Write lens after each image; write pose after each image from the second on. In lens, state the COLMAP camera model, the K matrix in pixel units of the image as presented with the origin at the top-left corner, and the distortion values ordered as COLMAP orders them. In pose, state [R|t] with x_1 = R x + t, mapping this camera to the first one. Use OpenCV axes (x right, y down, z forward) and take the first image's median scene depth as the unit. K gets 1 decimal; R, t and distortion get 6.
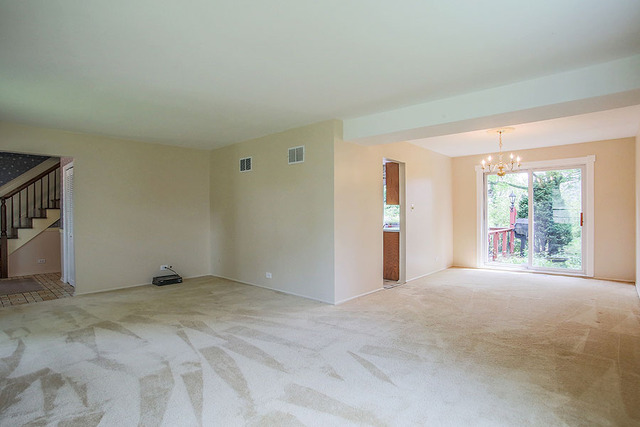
lens RADIAL K [[322.3, 0, 321.5], [0, 322.3, 215.2], [0, 0, 1]] dist [-0.095905, 0.038068]
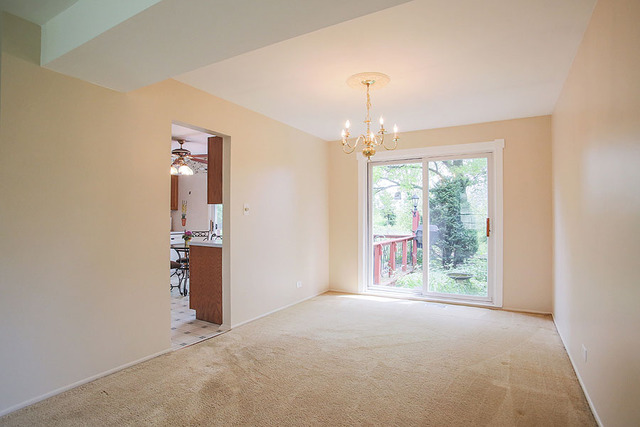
lens RADIAL K [[322.3, 0, 321.5], [0, 322.3, 215.2], [0, 0, 1]] dist [-0.095905, 0.038068]
pose [[0.975619, 0.008439, 0.219310, 0.269793], [-0.005686, 0.999897, -0.013179, -0.003140], [-0.219399, 0.011611, 0.975566, 0.323082]]
